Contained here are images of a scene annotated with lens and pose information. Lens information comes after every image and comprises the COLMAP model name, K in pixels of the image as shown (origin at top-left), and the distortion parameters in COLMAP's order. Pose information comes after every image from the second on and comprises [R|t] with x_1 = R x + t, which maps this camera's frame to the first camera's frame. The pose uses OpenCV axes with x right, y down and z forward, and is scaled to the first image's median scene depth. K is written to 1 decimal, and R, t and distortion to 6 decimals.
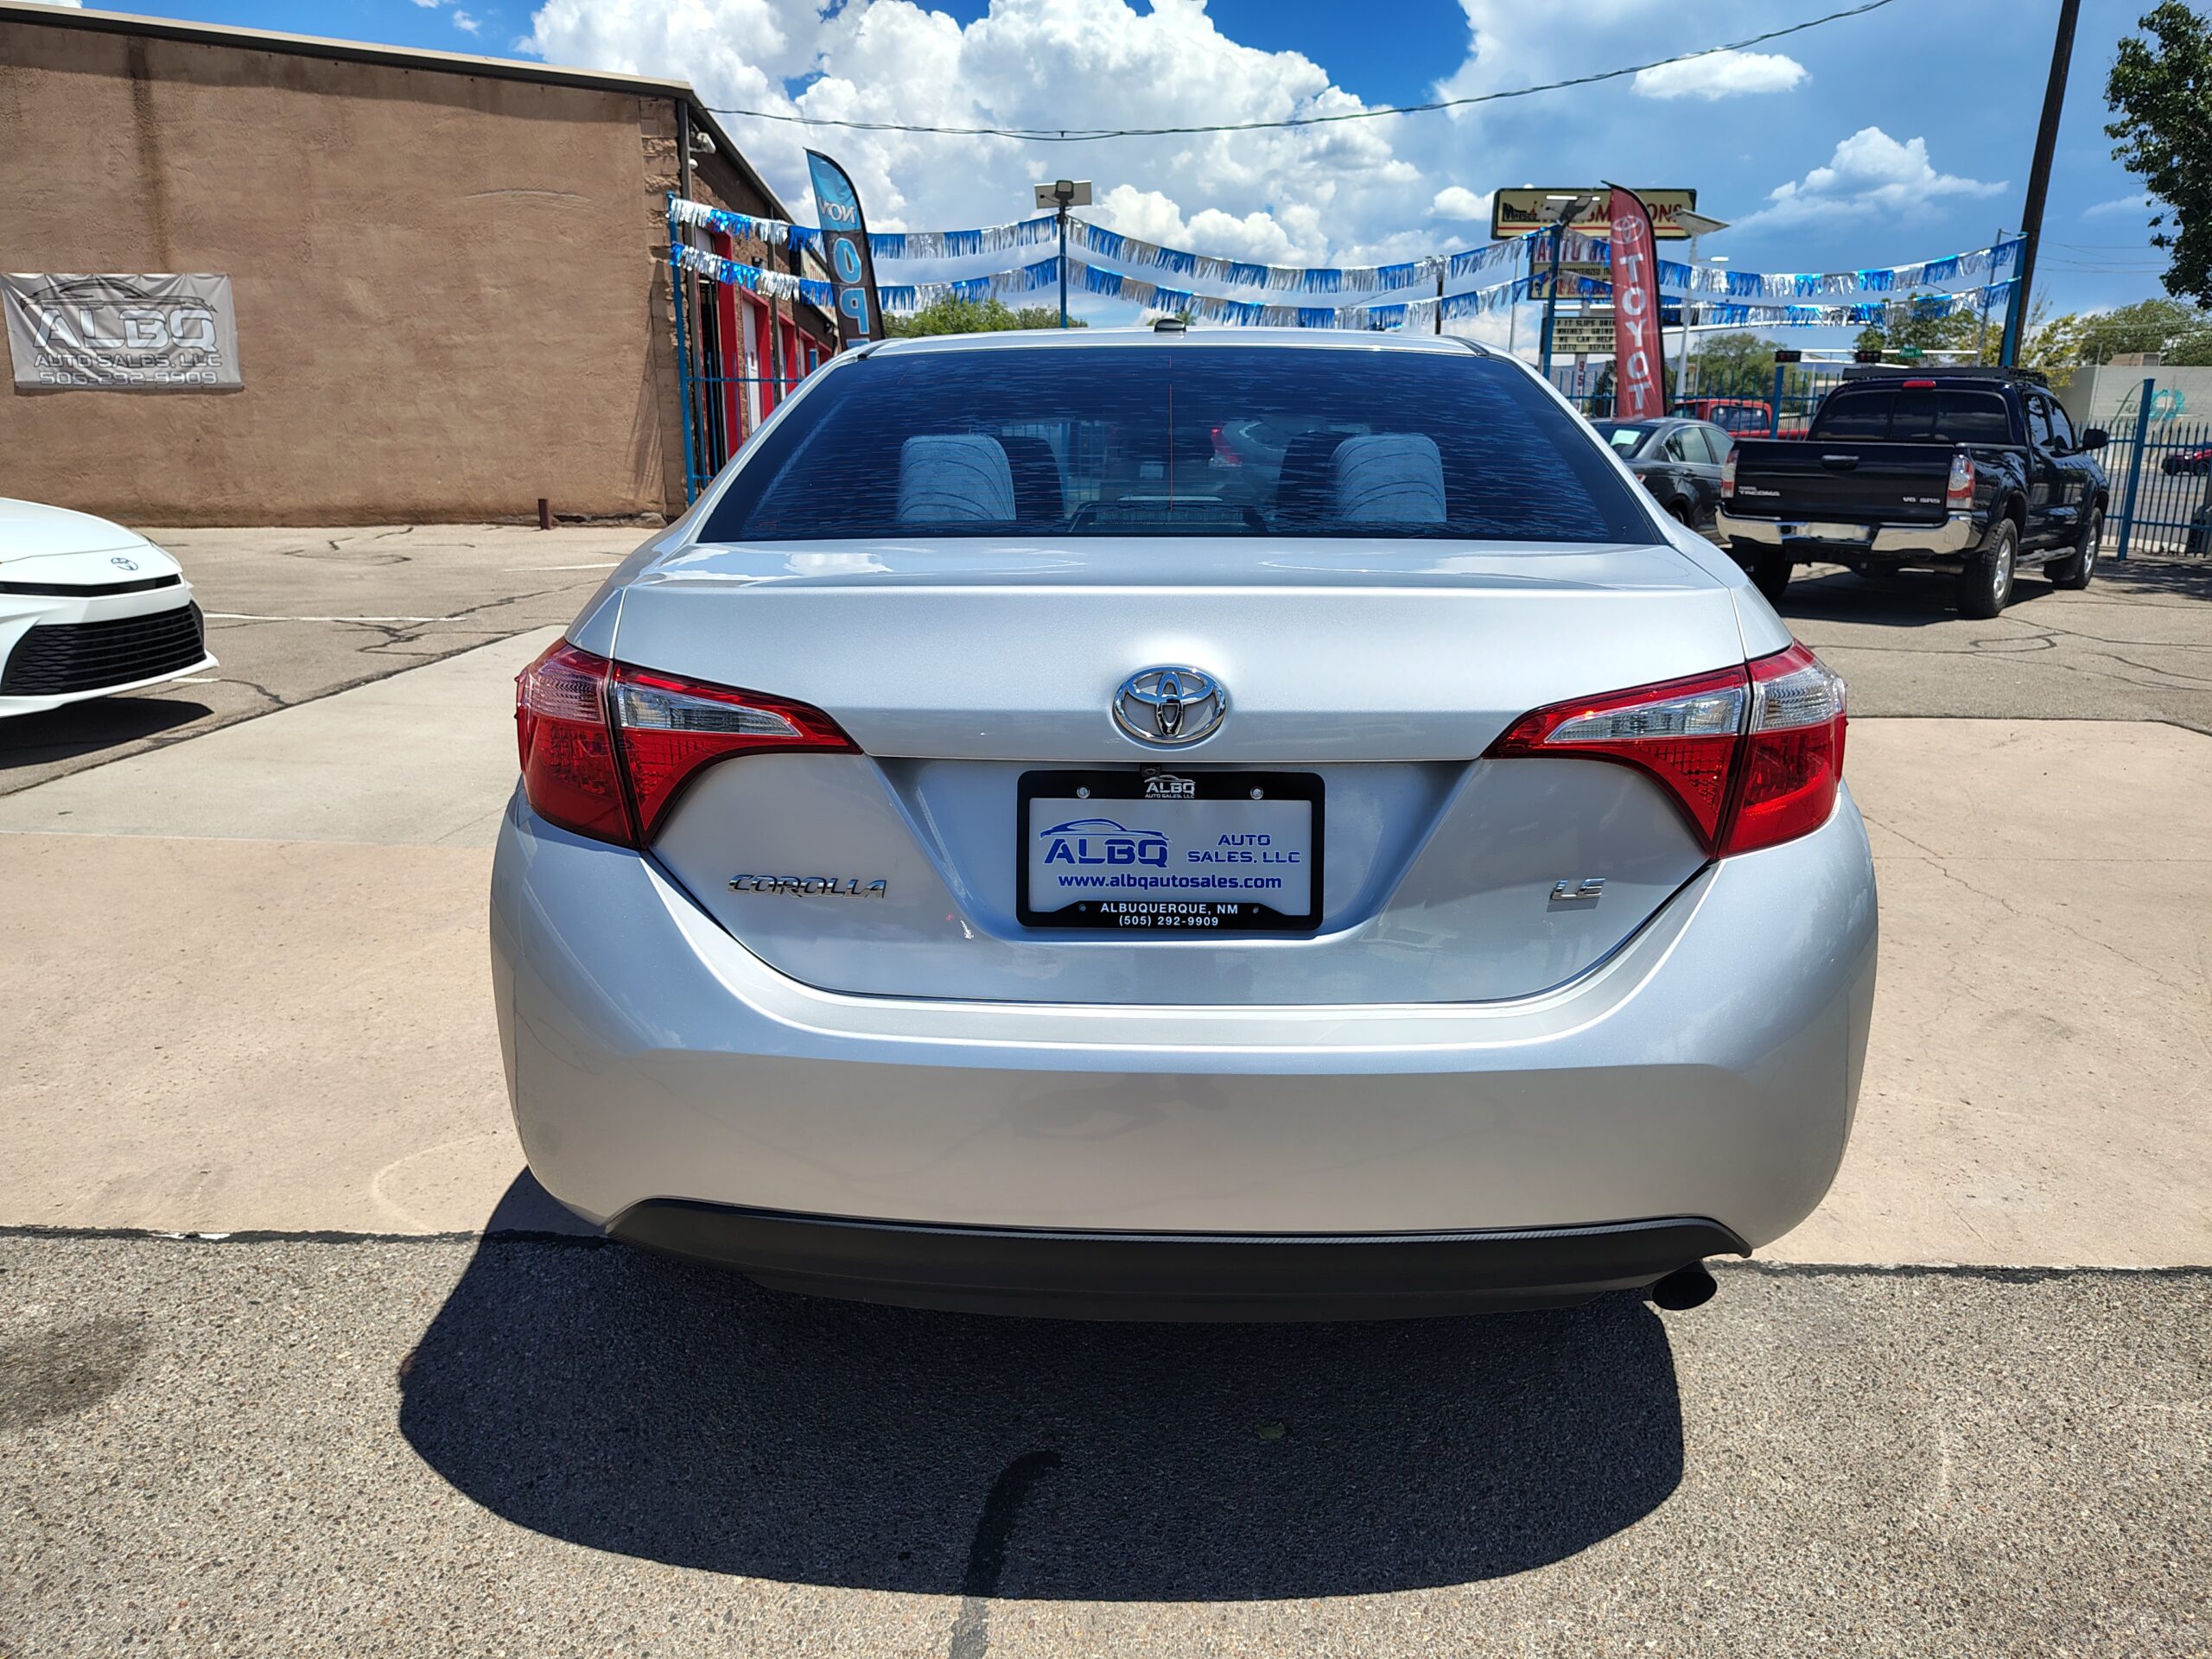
lens RADIAL K [[1552.4, 0, 1130.9], [0, 1552.4, 837.6], [0, 0, 1]] dist [0.005135, -0.005485]
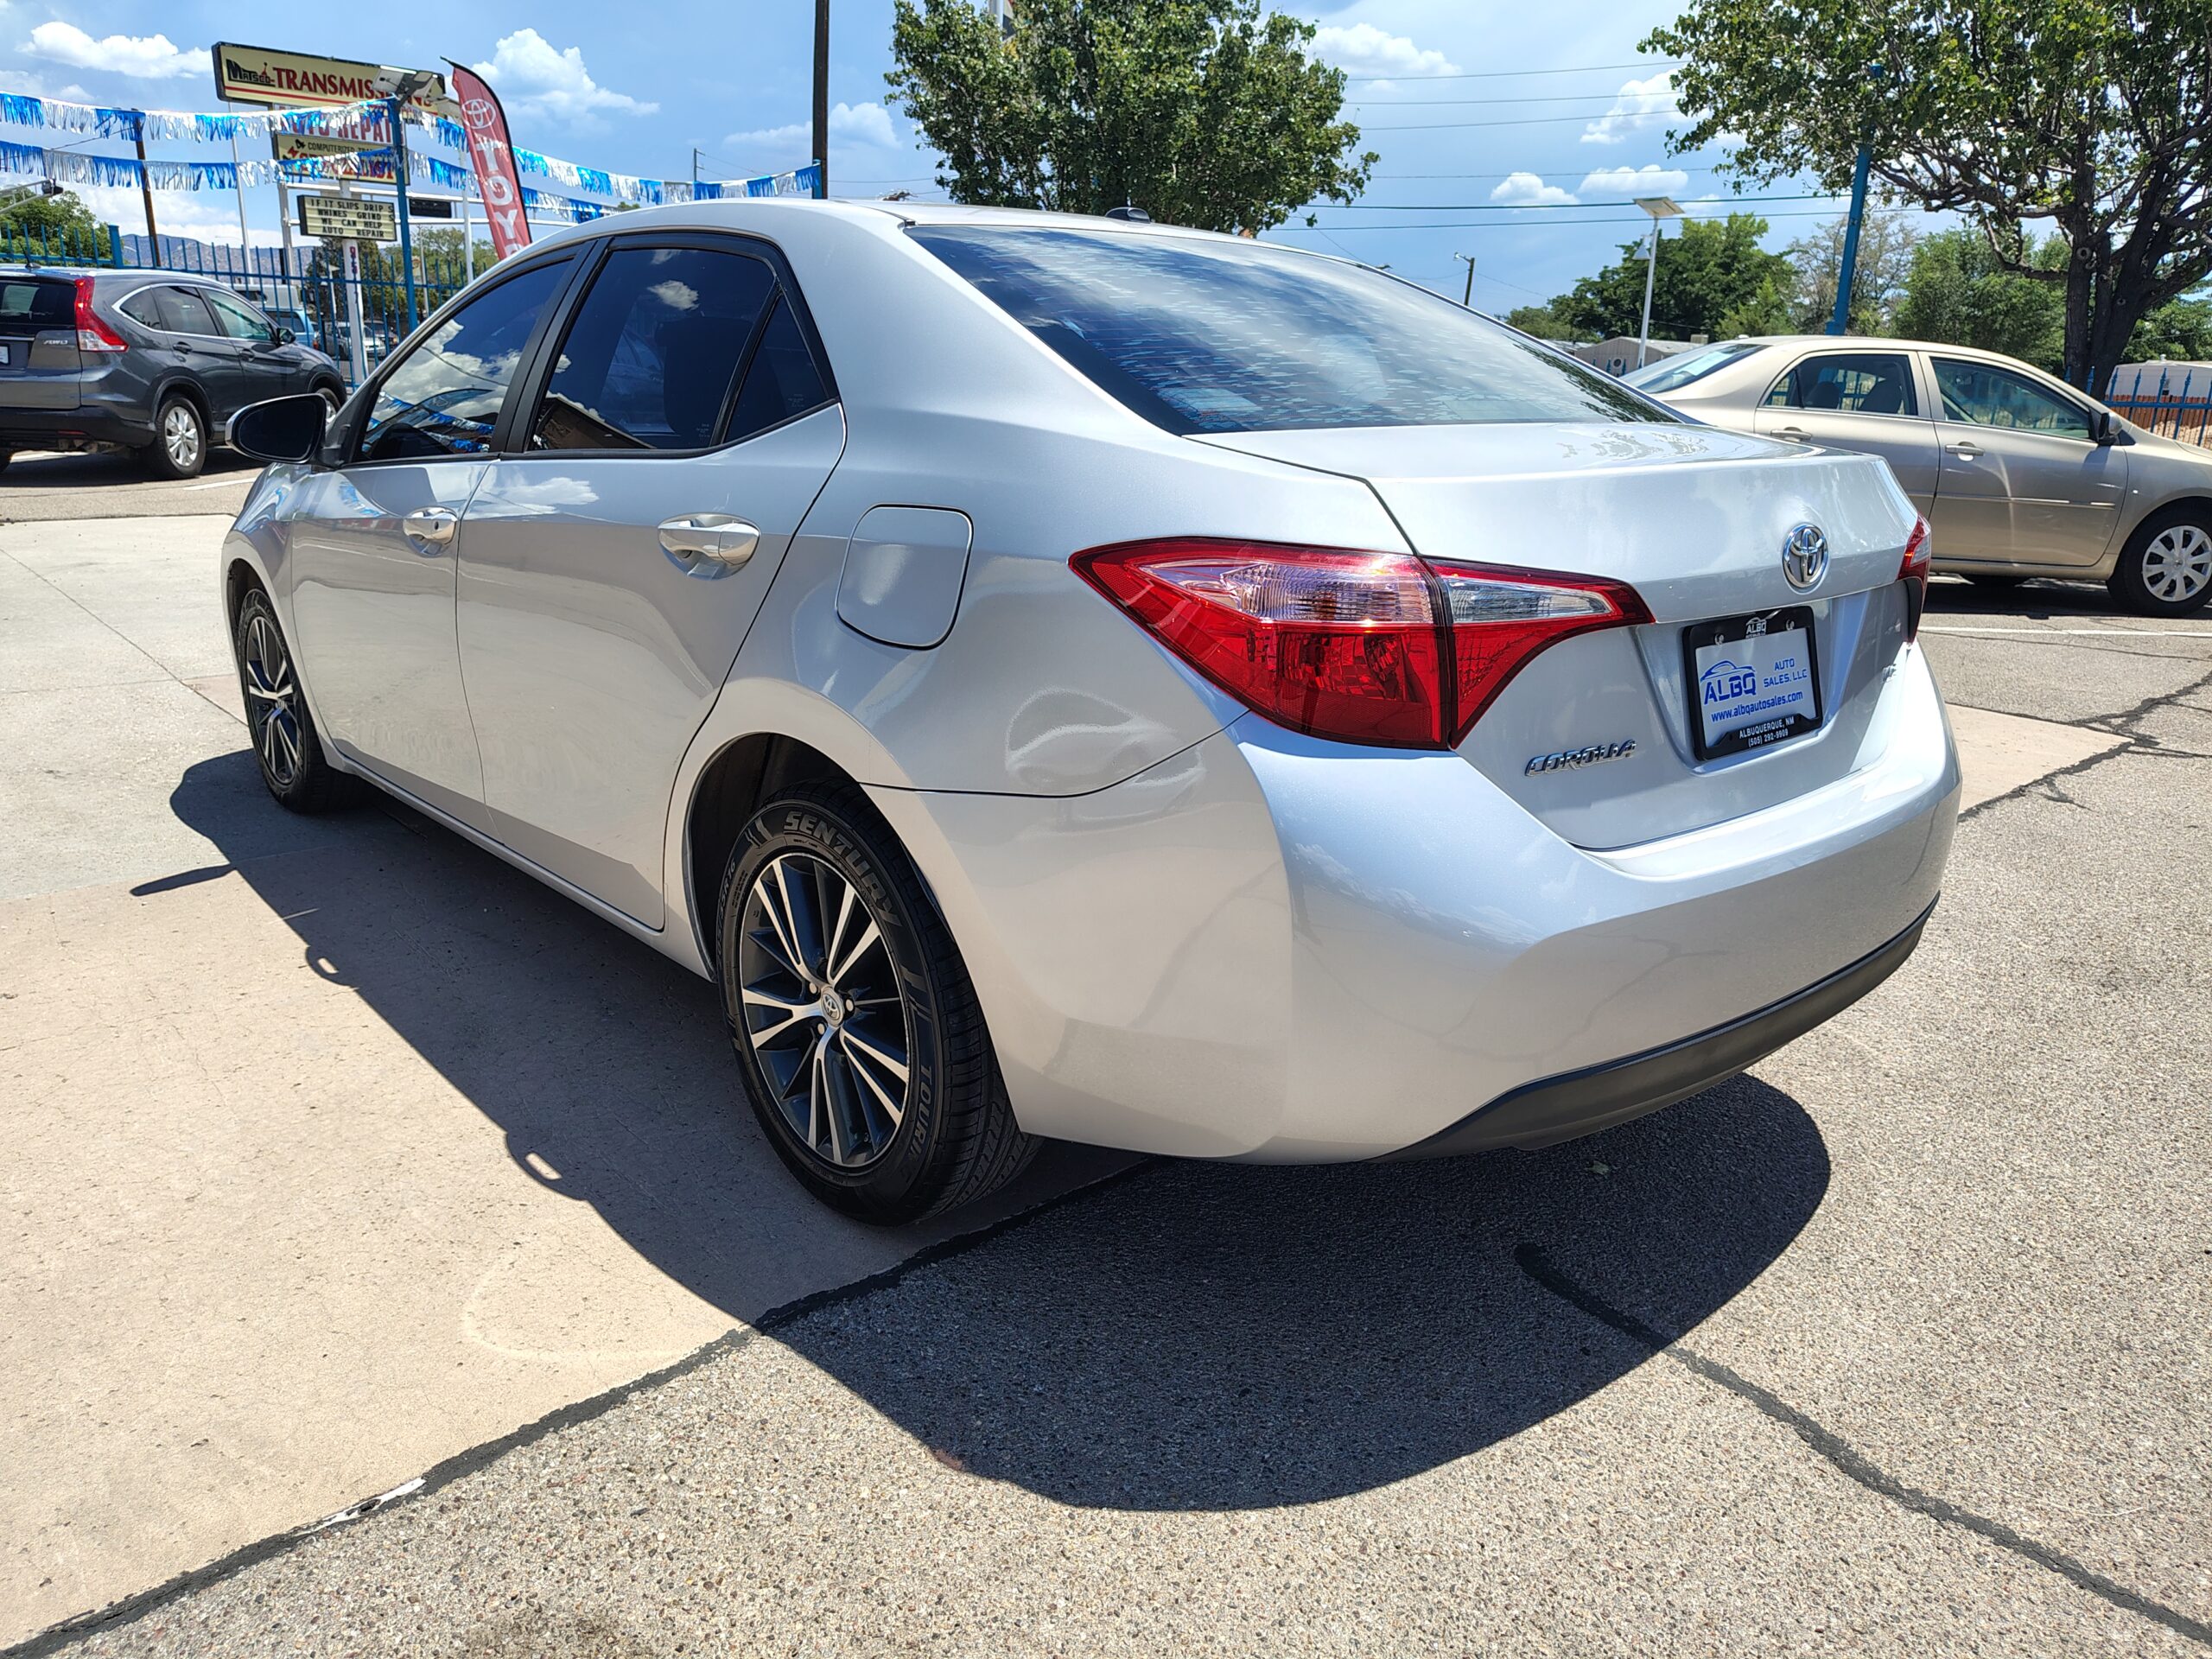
lens RADIAL K [[1522.2, 0, 1129.0], [0, 1522.2, 827.1], [0, 0, 1]] dist [0.011829, -0.010426]
pose [[0.723442, -0.183271, 0.665615, -0.100675], [0.143969, 0.982973, 0.114176, -0.007538], [-0.675207, 0.013228, 0.737510, 0.039780]]
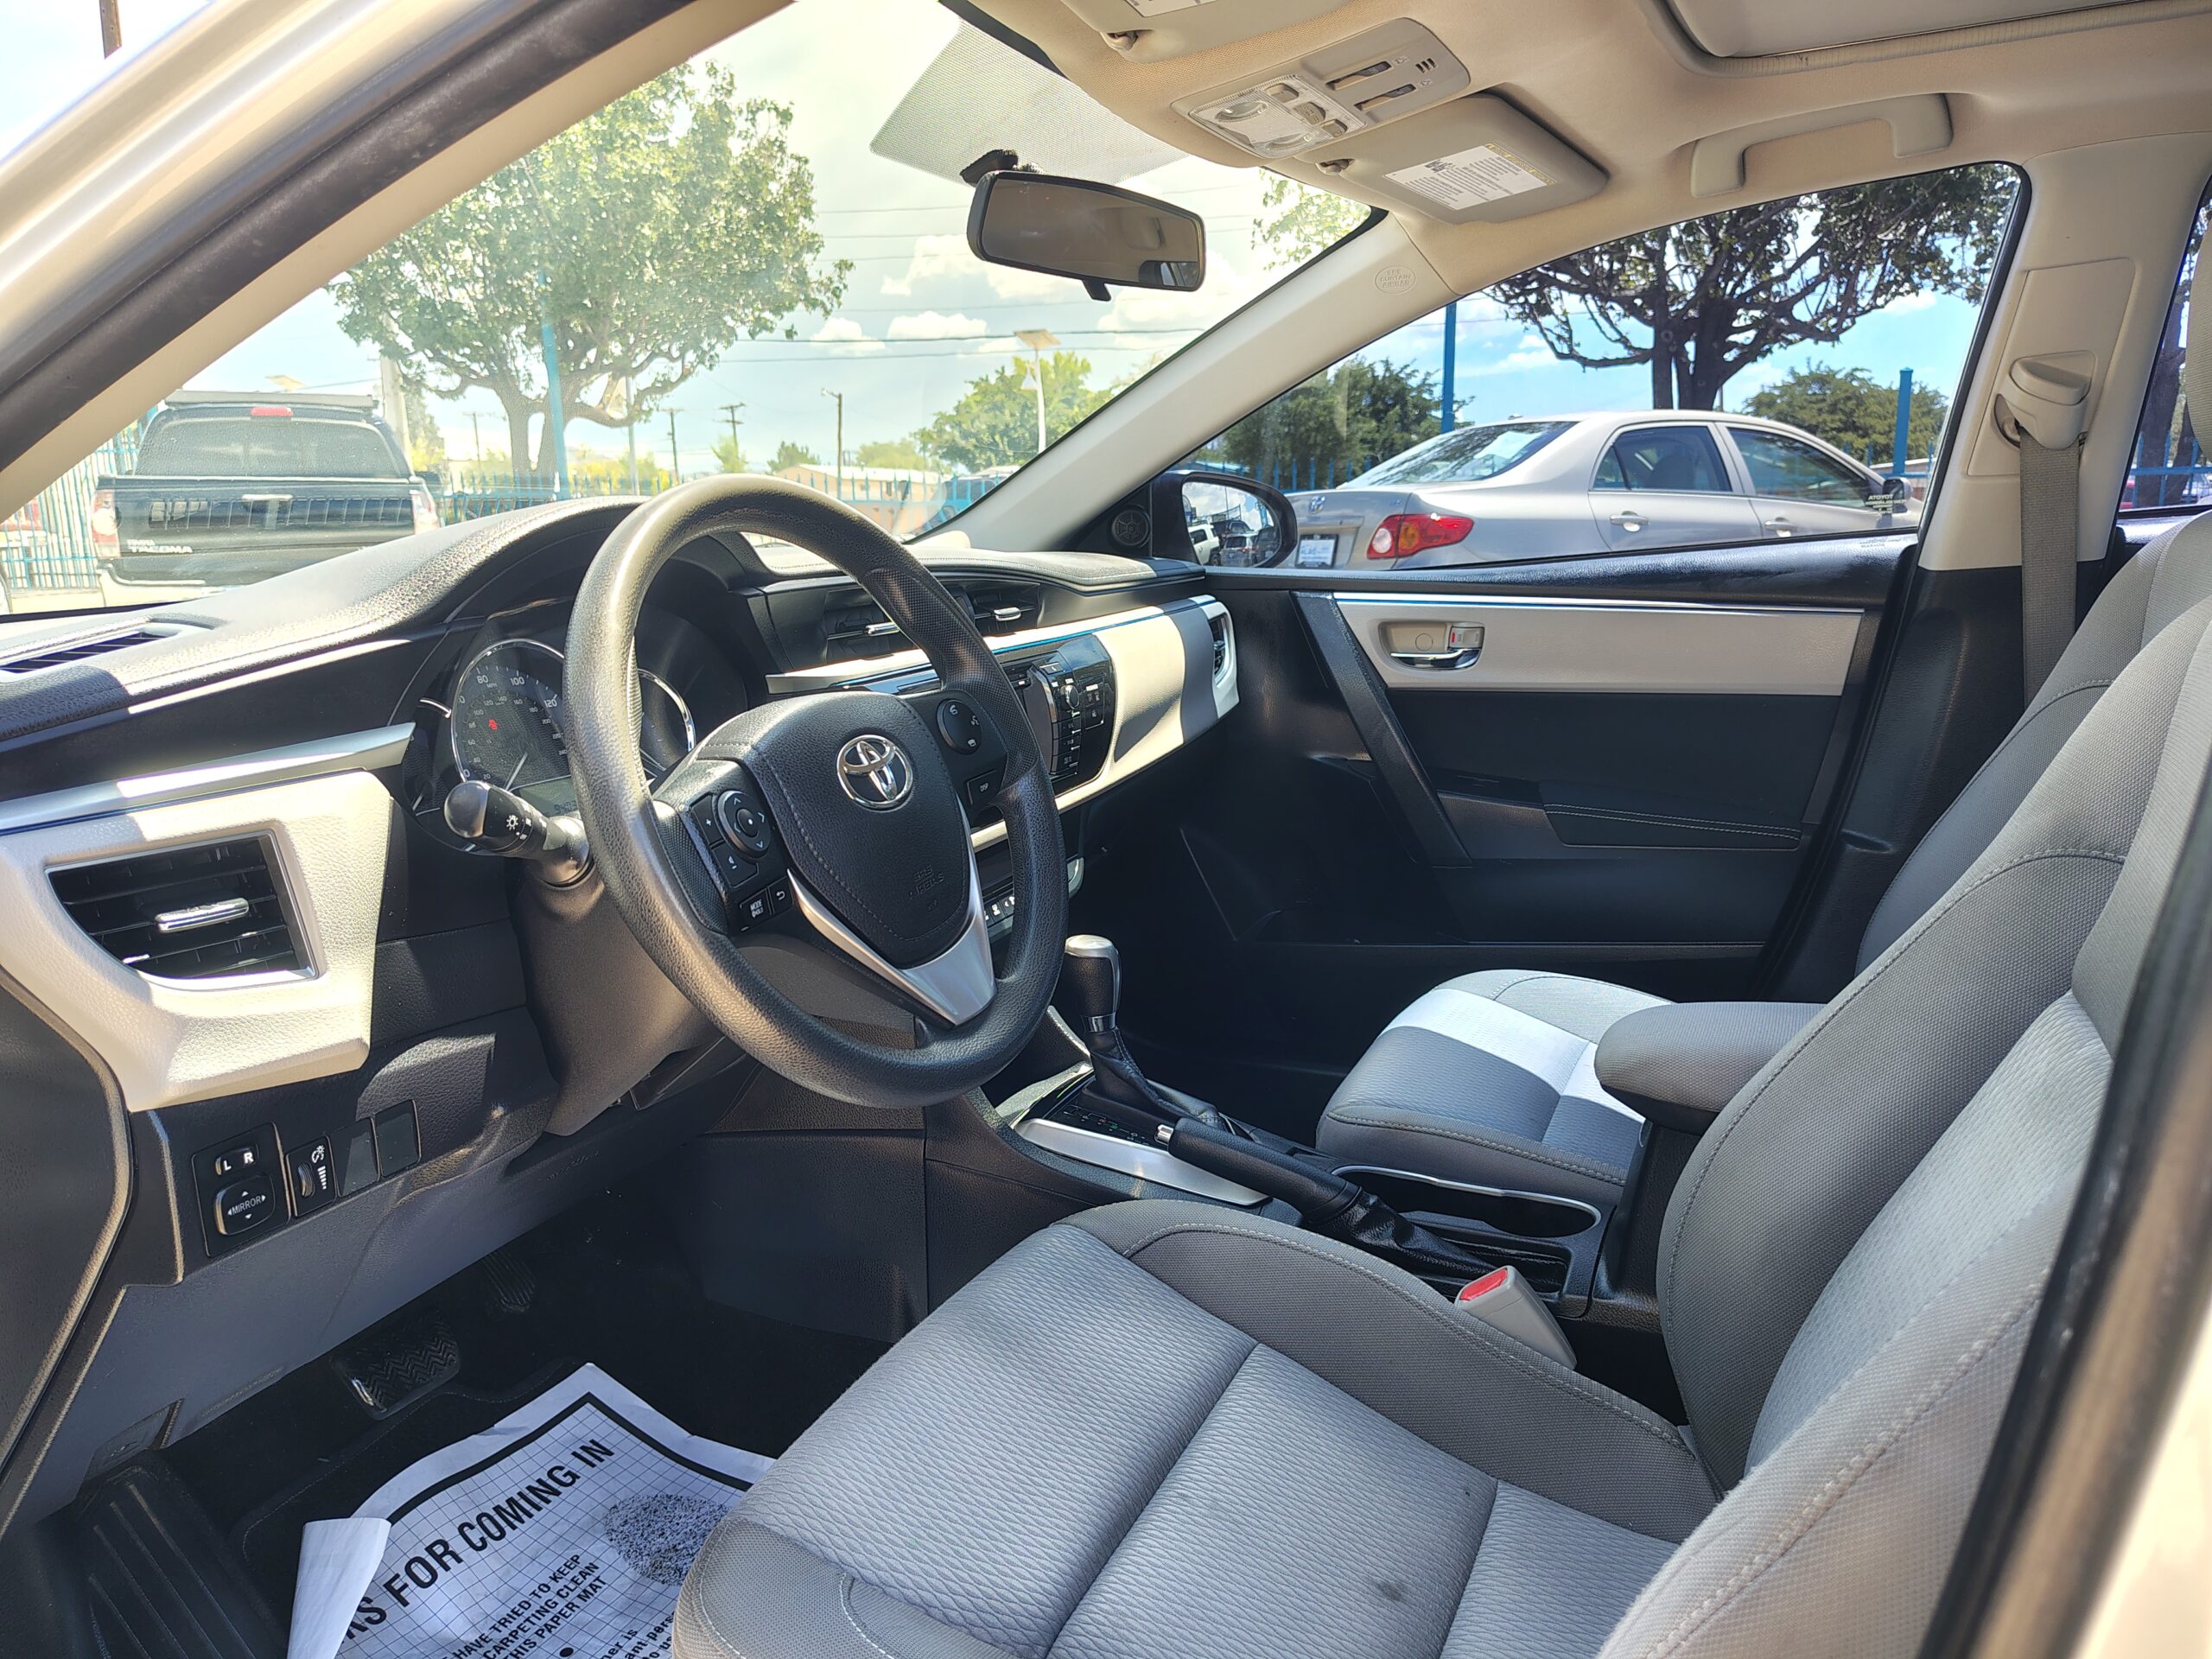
lens RADIAL K [[1527.7, 0, 1106.0], [0, 1527.7, 829.5], [0, 0, 1]] dist [0.040393, -0.056930]
pose [[0.398924, -0.199382, 0.895045, -0.055991], [0.244024, 0.963962, 0.105971, -0.039979], [-0.883918, 0.176139, 0.433202, 0.200514]]
